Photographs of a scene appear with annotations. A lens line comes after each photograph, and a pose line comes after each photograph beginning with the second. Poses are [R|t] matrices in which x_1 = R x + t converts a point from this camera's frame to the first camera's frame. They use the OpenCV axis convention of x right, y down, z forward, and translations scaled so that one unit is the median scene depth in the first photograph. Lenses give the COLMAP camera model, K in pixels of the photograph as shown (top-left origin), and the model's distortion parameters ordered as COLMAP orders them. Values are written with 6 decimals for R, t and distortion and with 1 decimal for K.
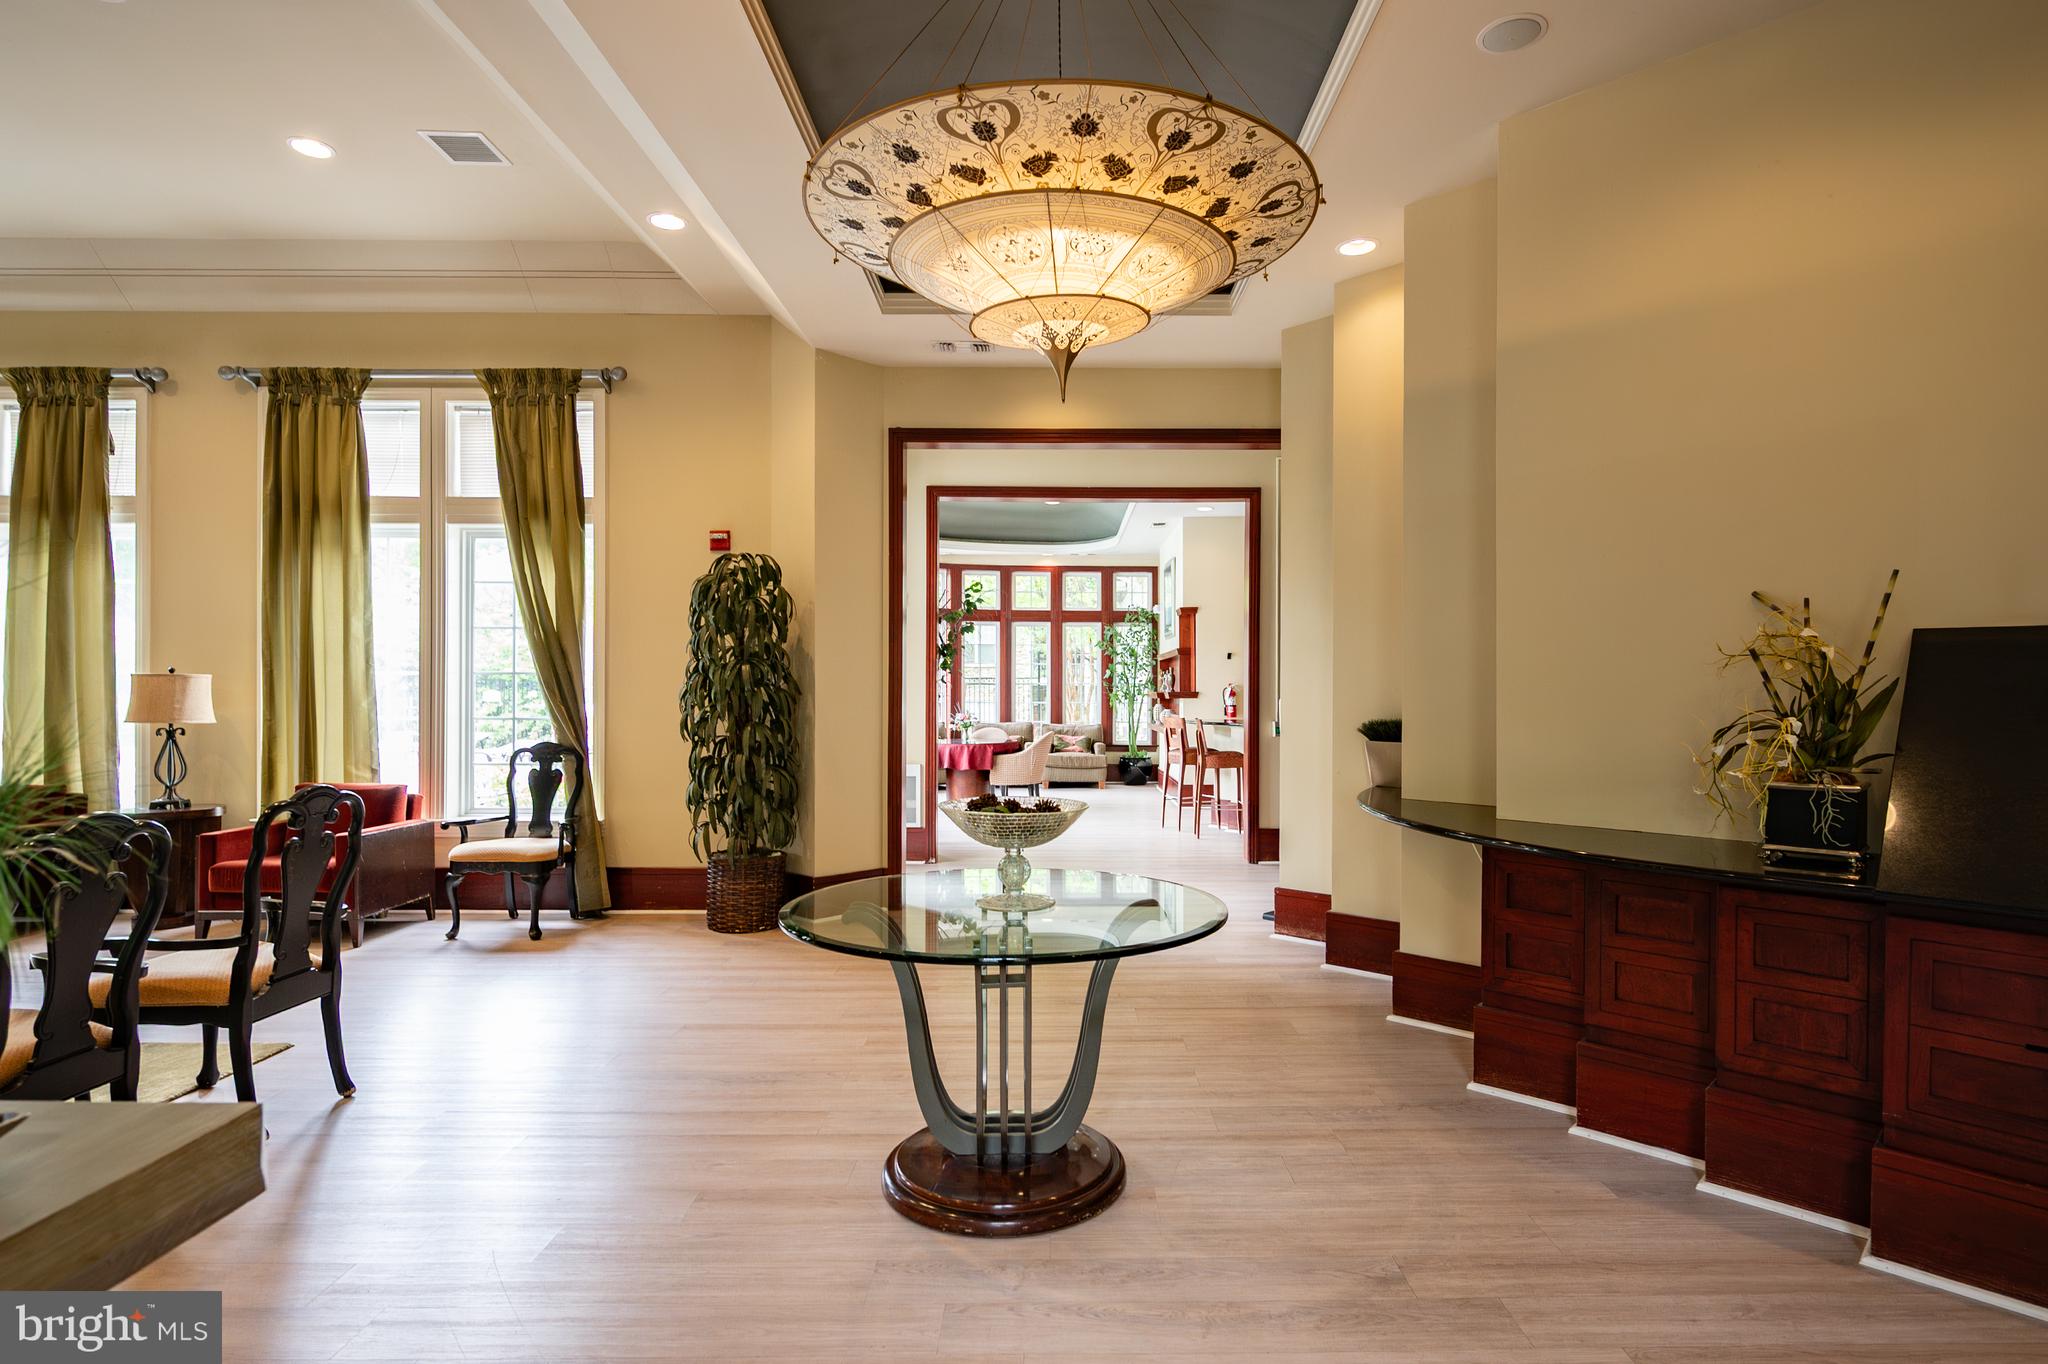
lens RADIAL K [[993.5, 0, 1029.9], [0, 993.5, 691.6], [0, 0, 1]] dist [0.001158, -0.000487]
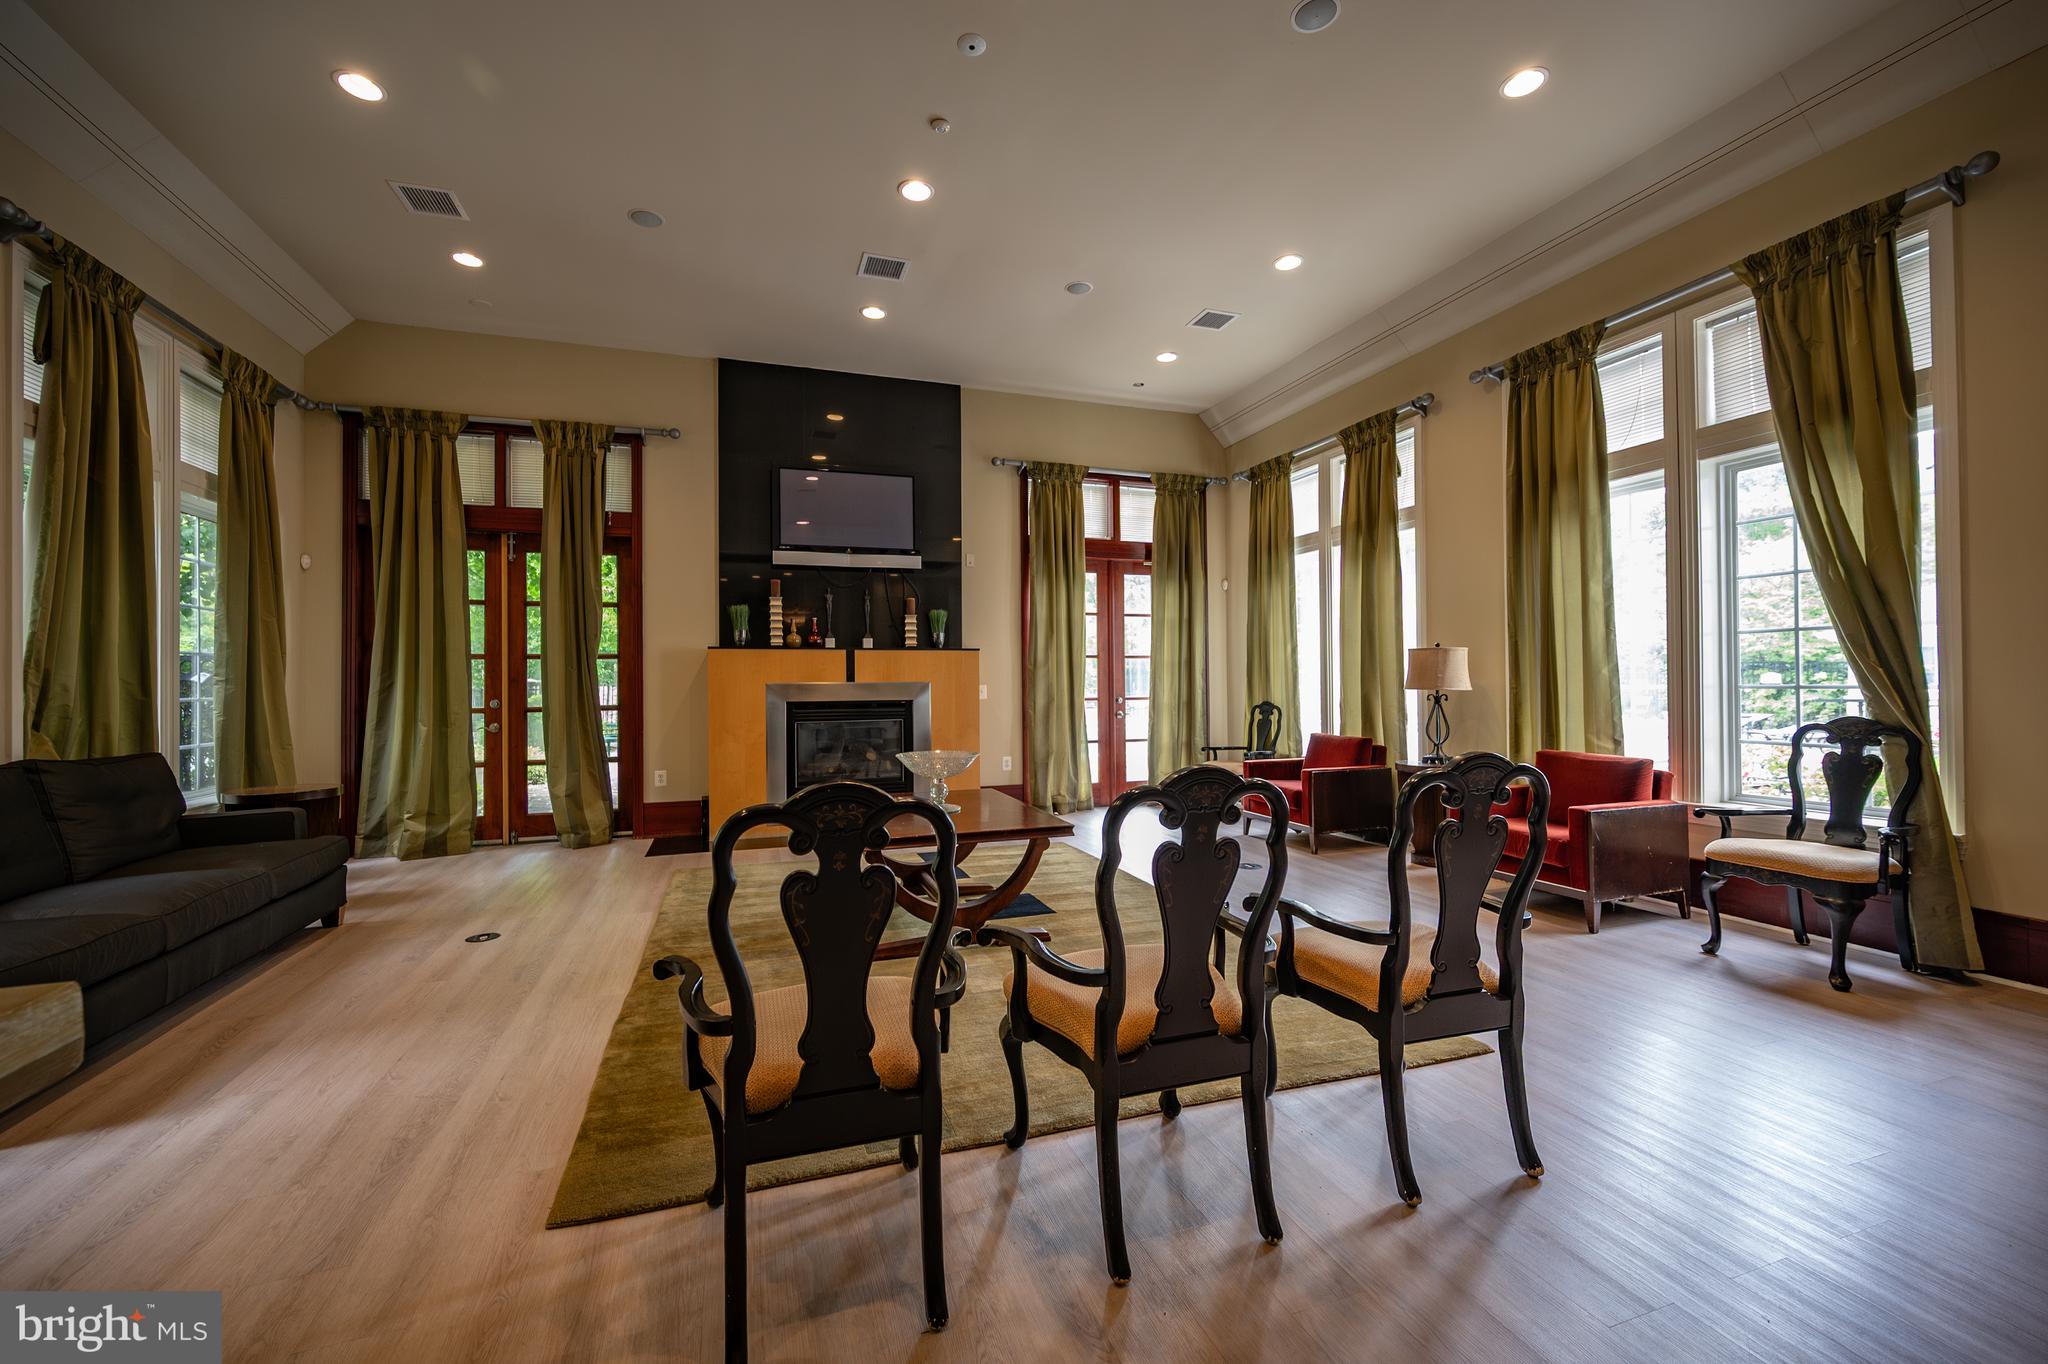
lens RADIAL K [[814.4, 0, 1017.7], [0, 814.4, 681.0], [0, 0, 1]] dist [-0.002507, 0.000486]
pose [[0.321531, -0.010111, -0.946845, -0.113264], [0.014868, 0.999874, -0.005628, 0.017923], [0.946782, -0.012268, 0.321640, 0.217532]]
